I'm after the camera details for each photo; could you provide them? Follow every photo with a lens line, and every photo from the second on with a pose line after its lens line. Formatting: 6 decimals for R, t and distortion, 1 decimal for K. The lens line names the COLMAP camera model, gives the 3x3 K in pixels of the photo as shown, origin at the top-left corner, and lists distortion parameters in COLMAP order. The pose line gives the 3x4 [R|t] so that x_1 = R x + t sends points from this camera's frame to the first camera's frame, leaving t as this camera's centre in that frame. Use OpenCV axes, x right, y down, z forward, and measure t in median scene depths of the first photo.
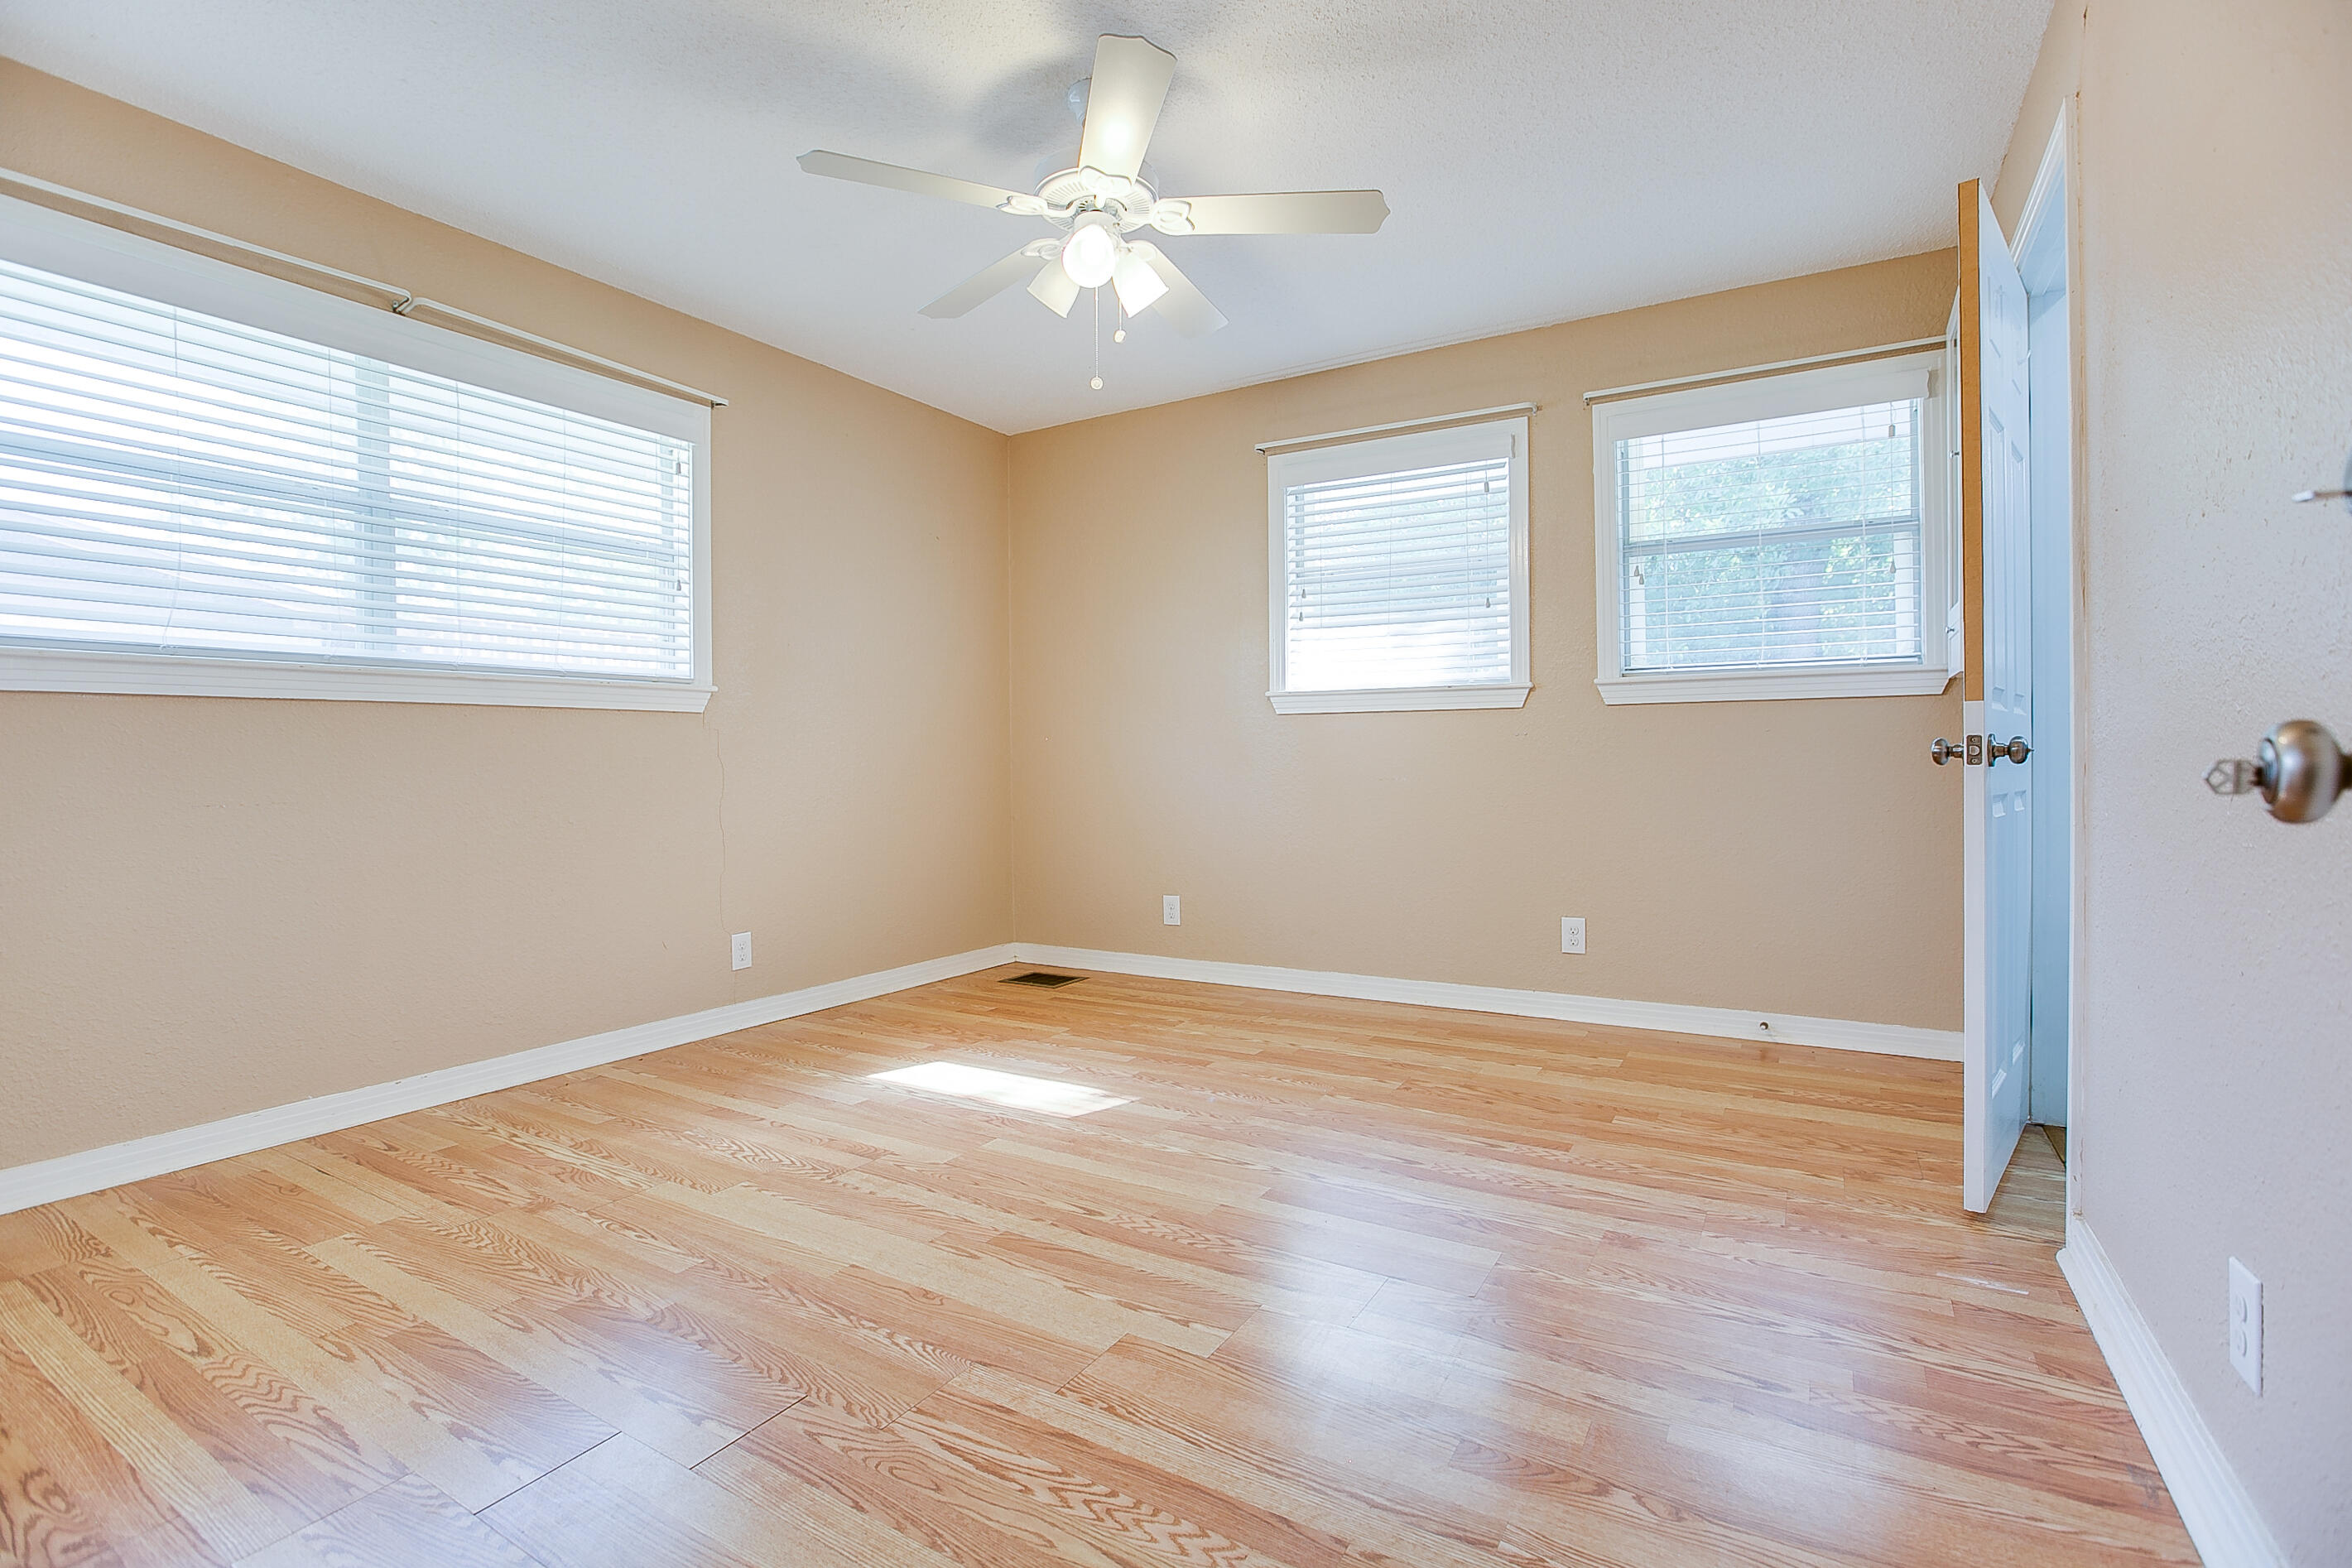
lens RADIAL K [[1102.3, 0, 1189.1], [0, 1102.3, 773.5], [0, 0, 1]] dist [-0.000164, 0.000076]
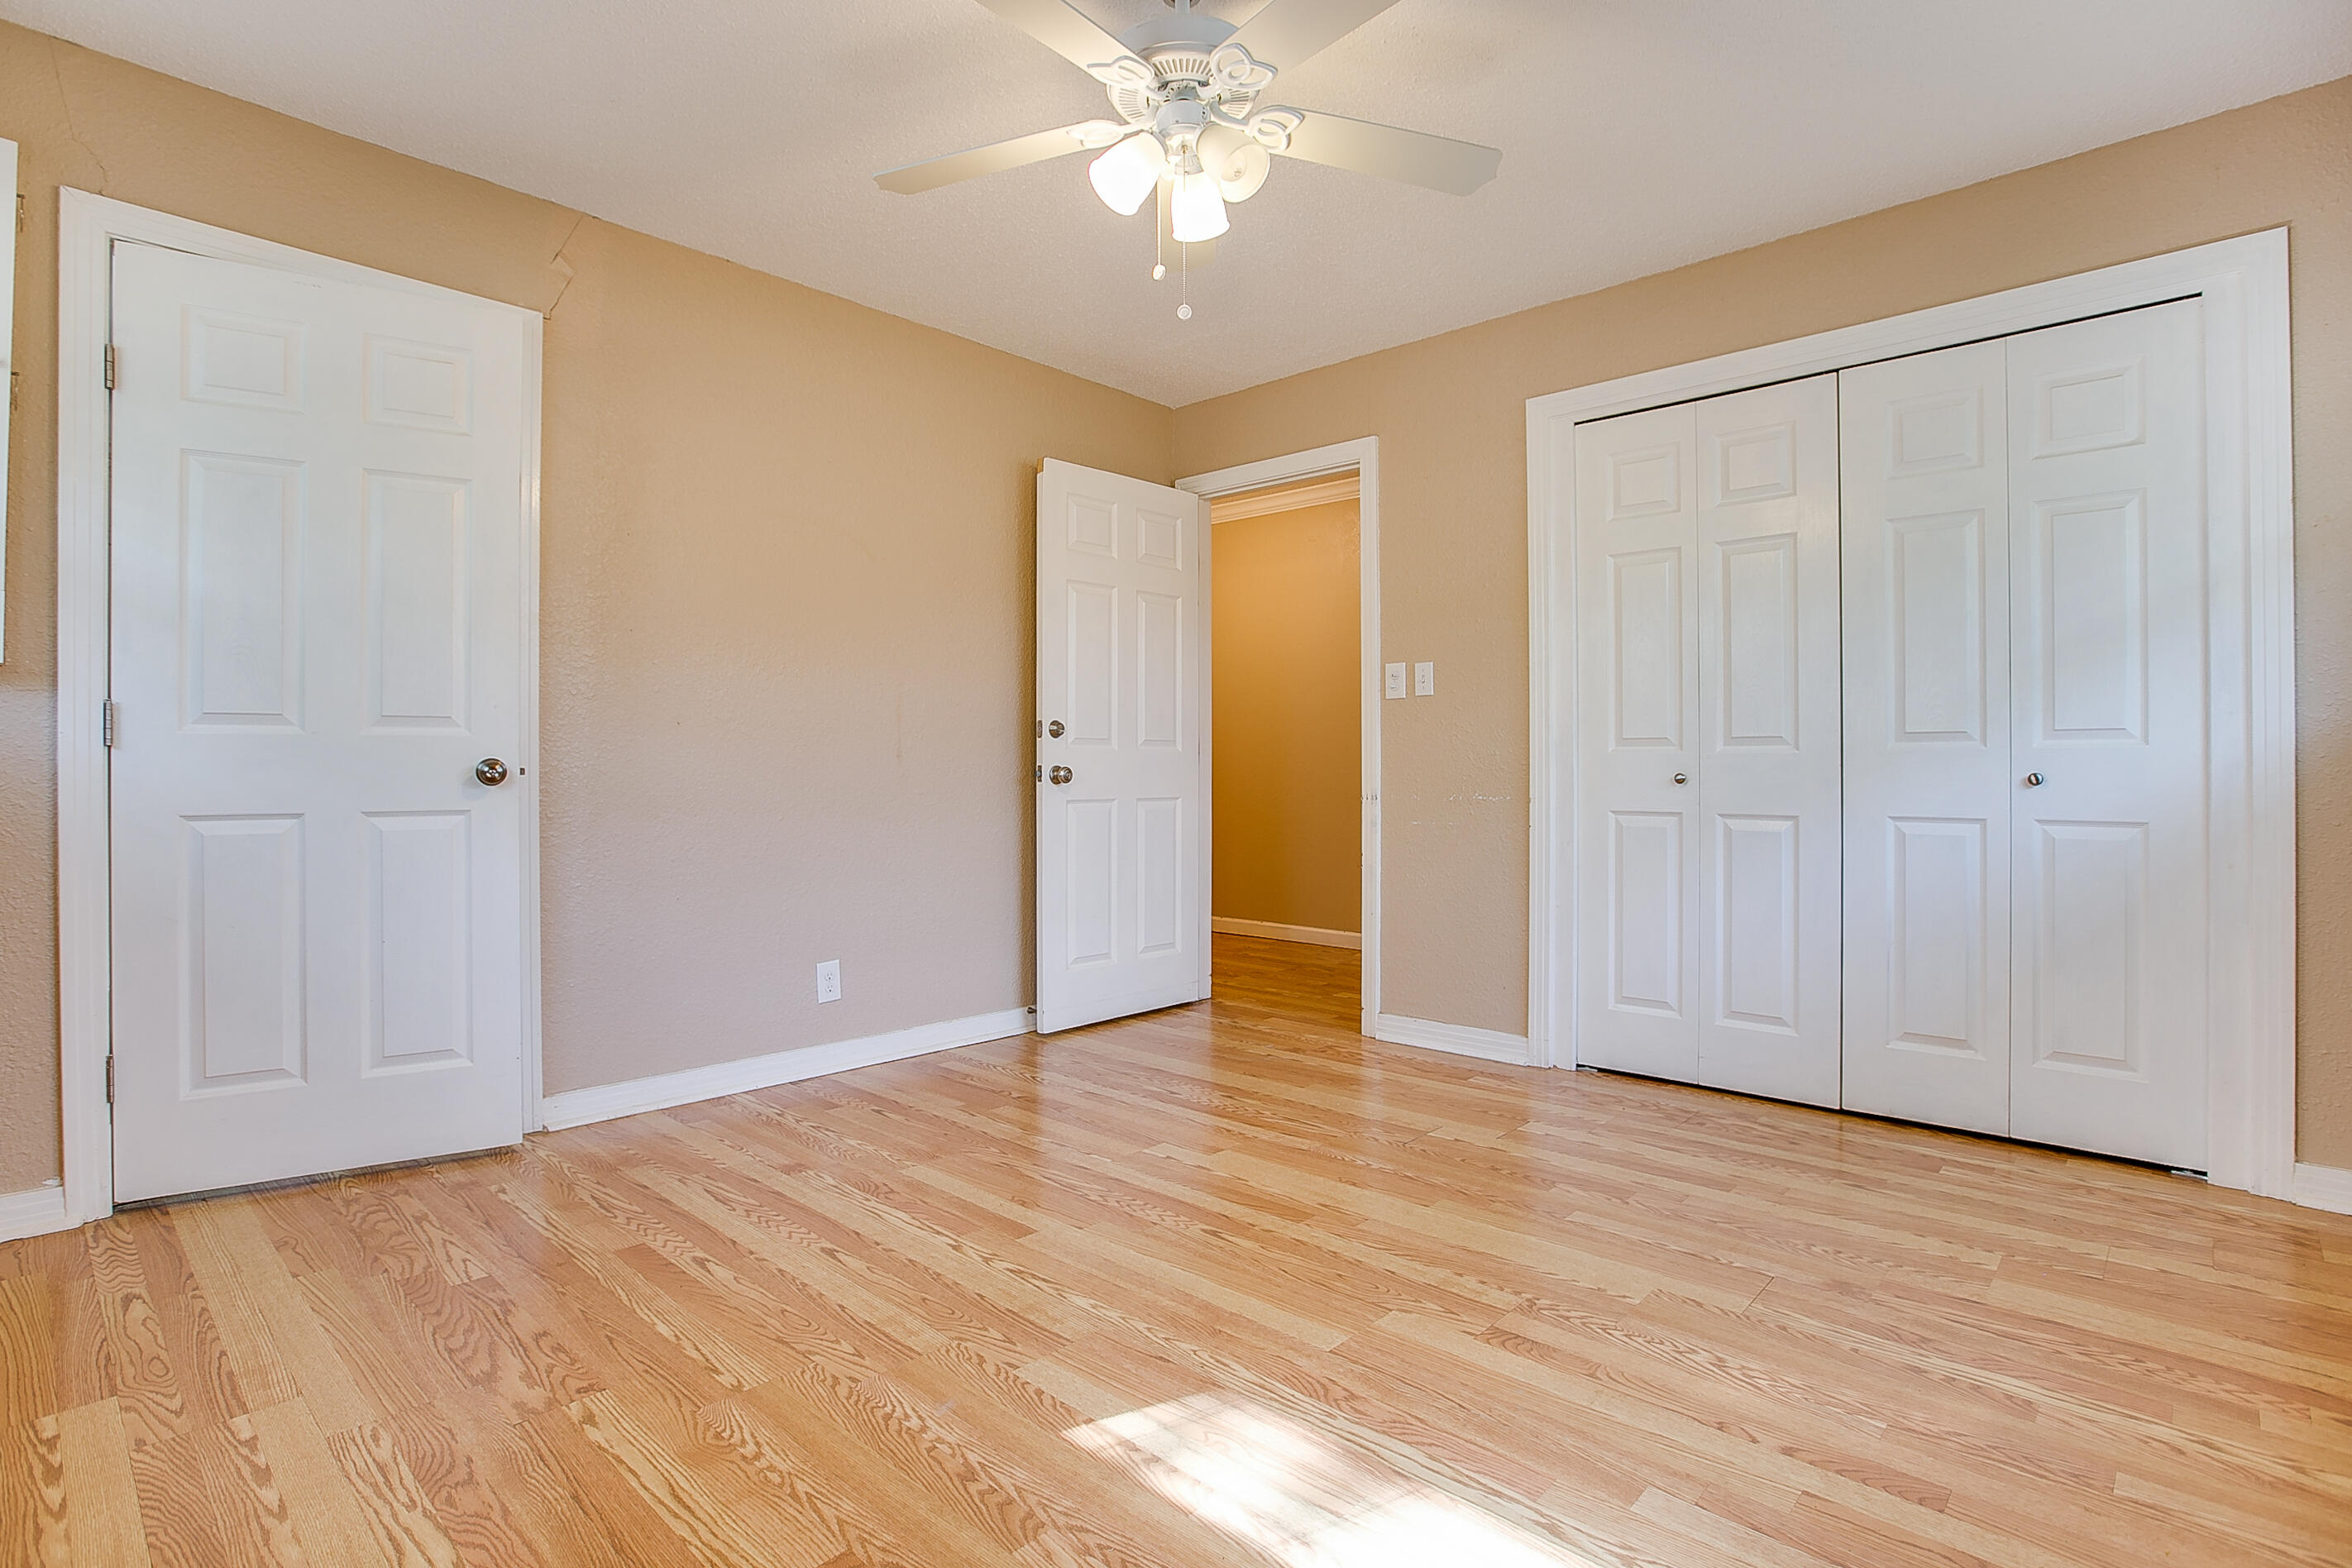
lens RADIAL K [[1180.8, 0, 1181.6], [0, 1180.8, 768.2], [0, 0, 1]] dist [-0.000101, 0.000025]
pose [[-0.977402, 0.009643, 0.211168, -0.259715], [0.012197, 0.999867, 0.010796, -0.025459], [-0.211036, 0.013128, -0.977390, 1.837318]]
